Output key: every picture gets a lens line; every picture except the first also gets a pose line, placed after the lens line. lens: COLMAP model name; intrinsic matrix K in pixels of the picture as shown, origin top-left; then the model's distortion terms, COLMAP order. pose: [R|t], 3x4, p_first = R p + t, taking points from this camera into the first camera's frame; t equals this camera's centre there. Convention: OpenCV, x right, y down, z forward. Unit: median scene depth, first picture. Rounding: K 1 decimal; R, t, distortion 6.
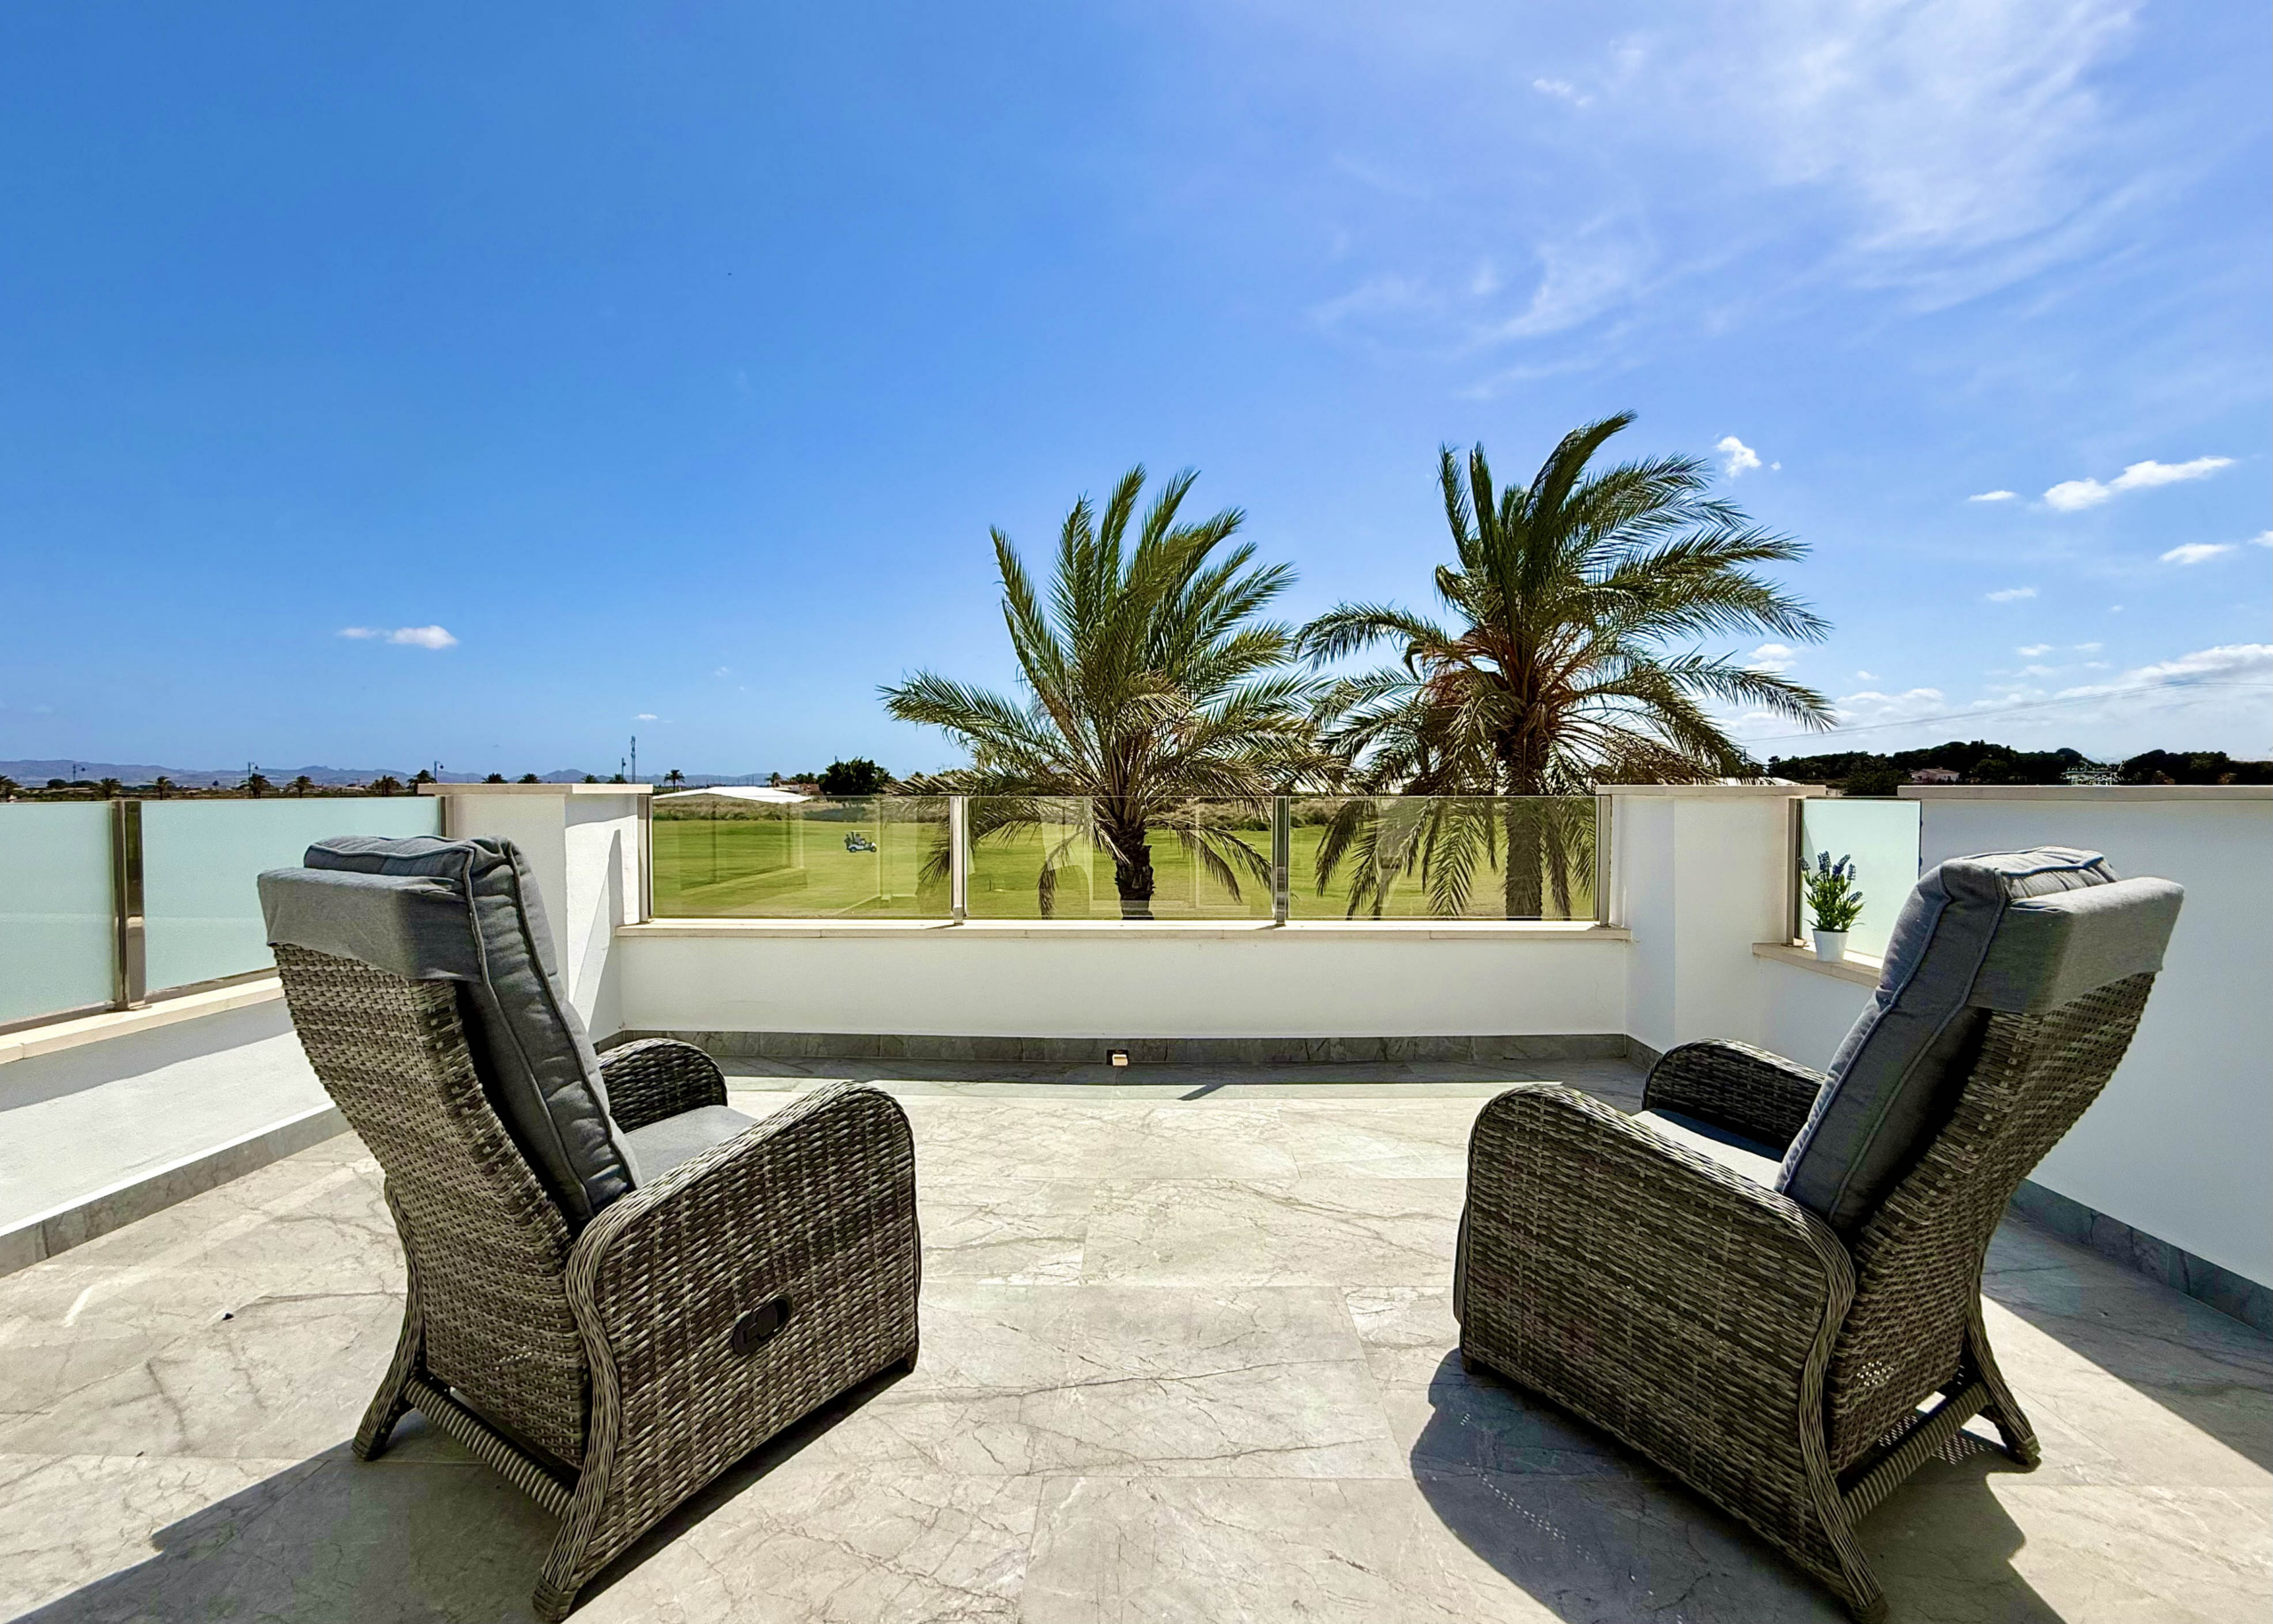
lens RADIAL K [[916.0, 0, 1152.7], [0, 916.0, 812.7], [0, 0, 1]] dist [0.003681, 0.000171]
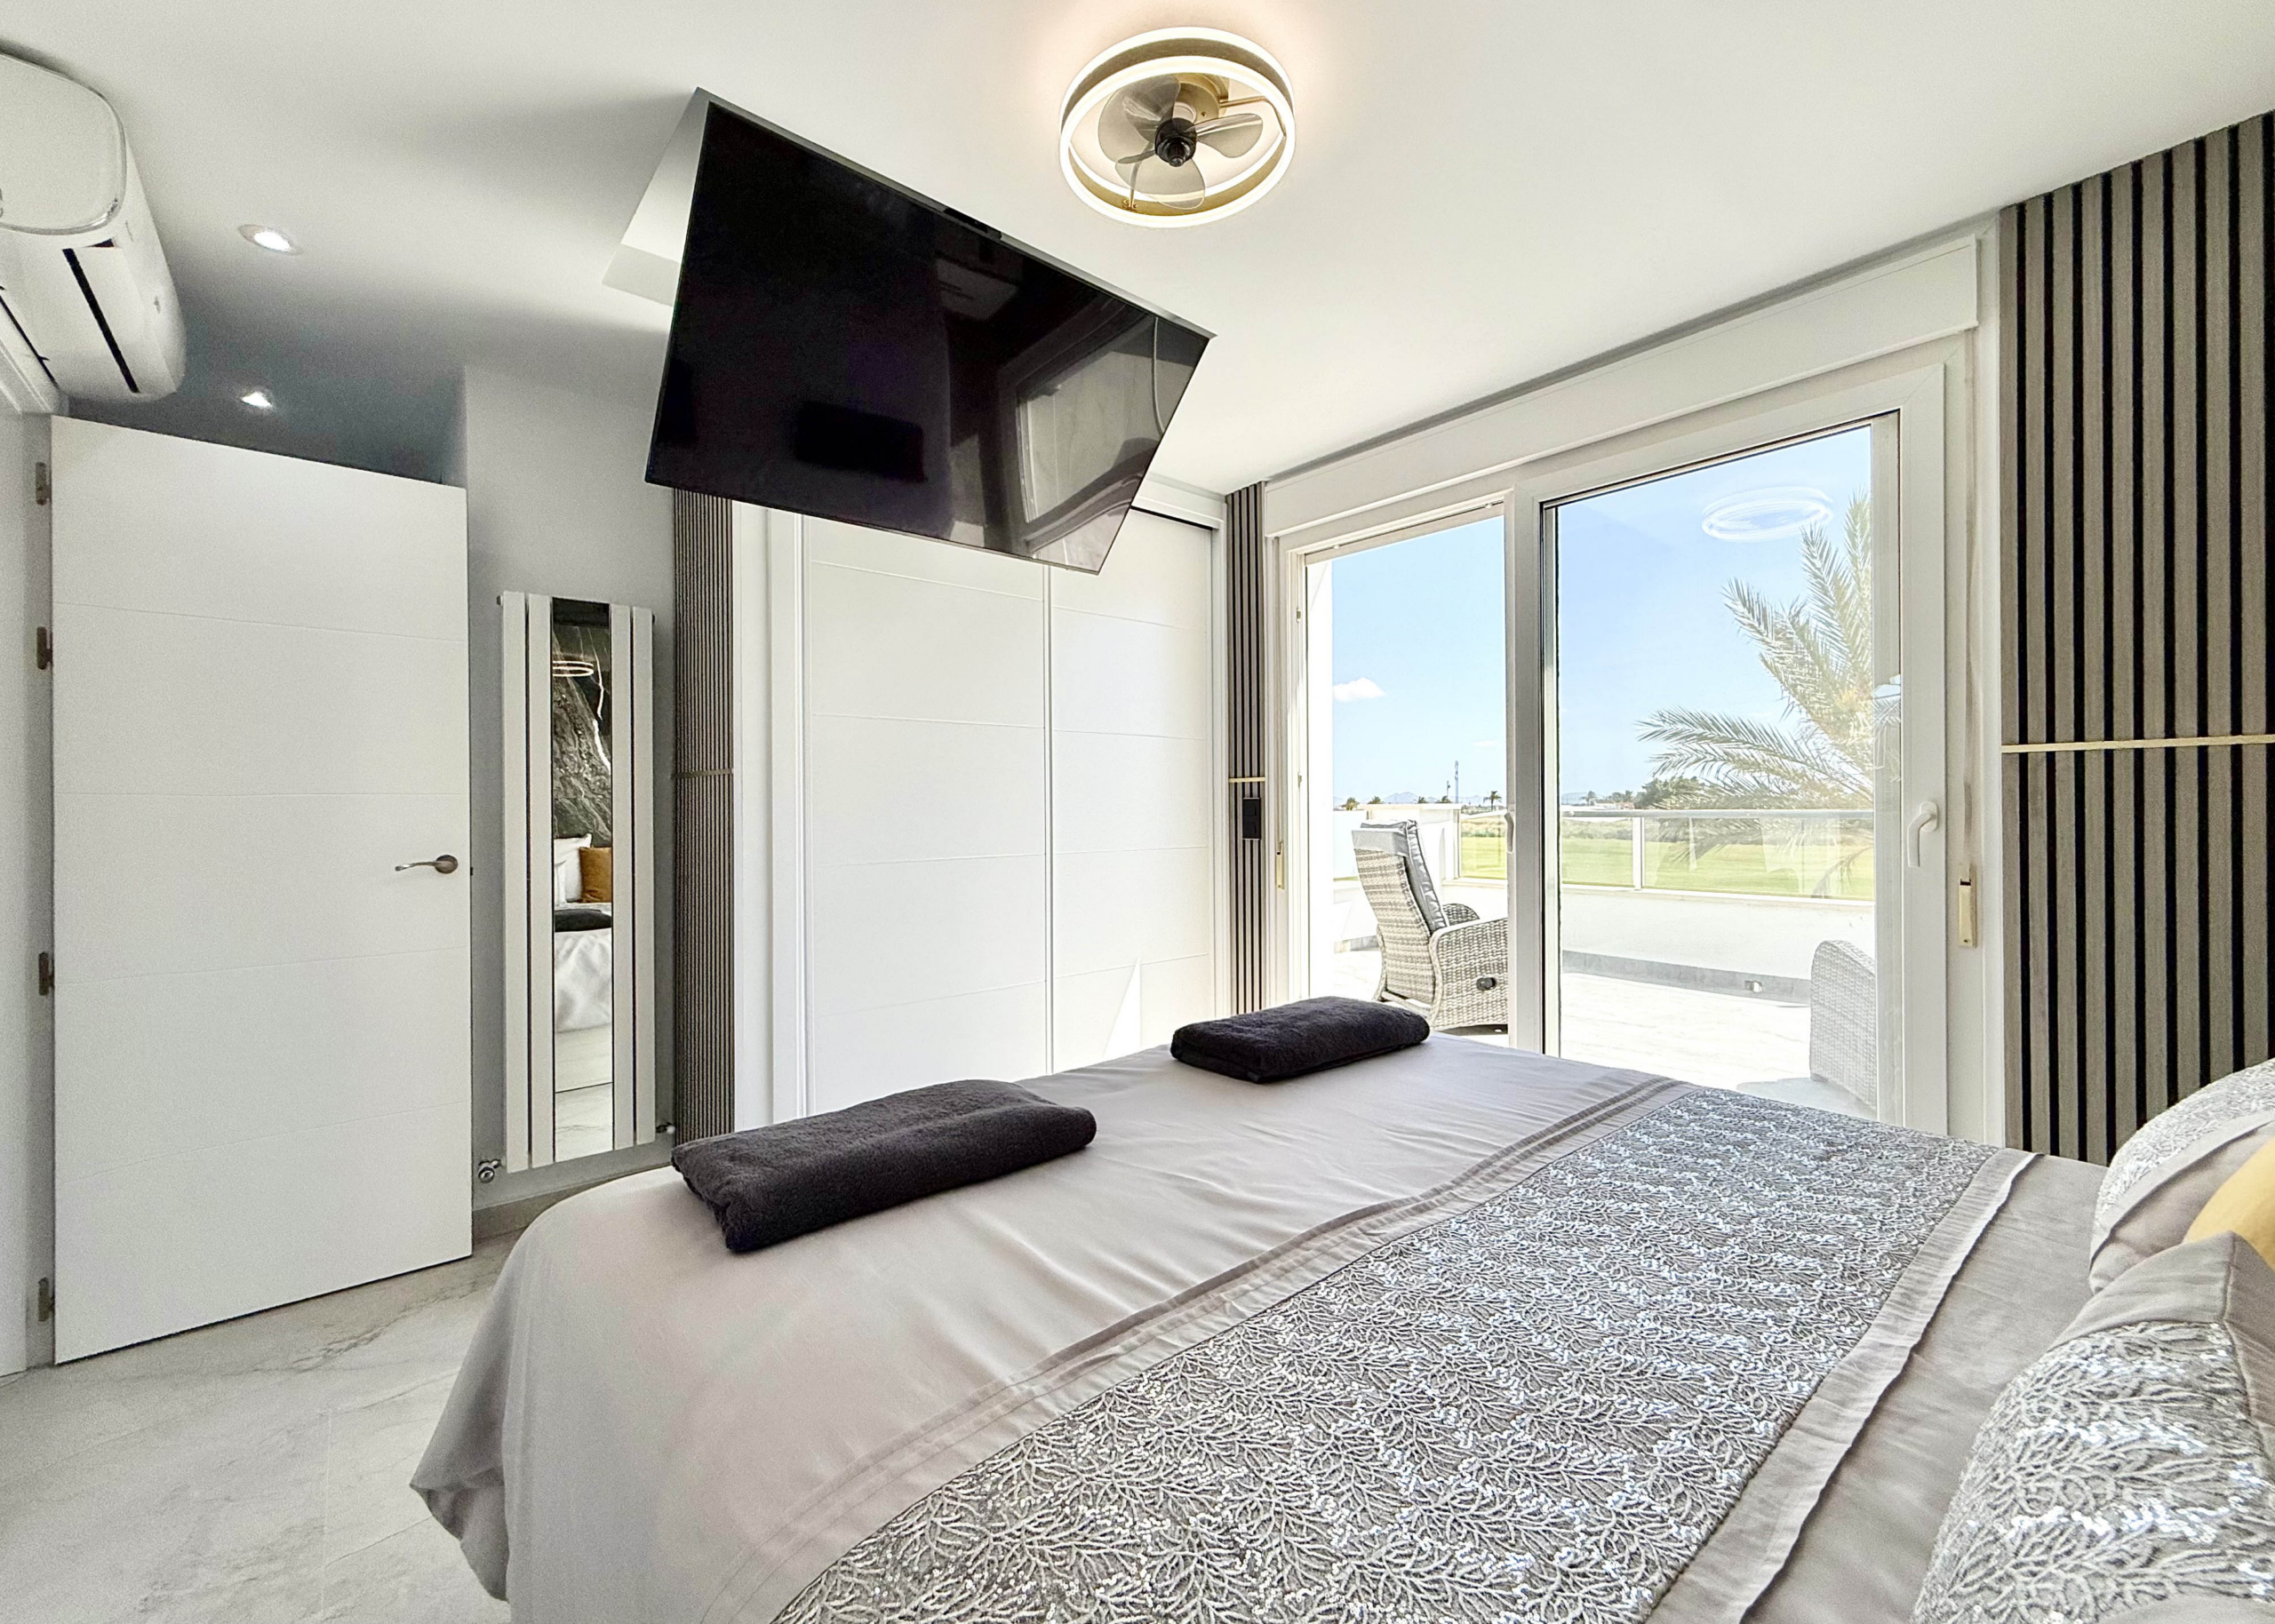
lens RADIAL K [[916.7, 0, 1140.8], [0, 916.7, 811.0], [0, 0, 1]] dist [0.003681, 0.000171]
pose [[0.661987, -0.006873, -0.749483, 1.224305], [-0.010105, 0.999785, -0.018094, 0.069748], [0.749447, 0.019552, 0.661776, -2.092002]]
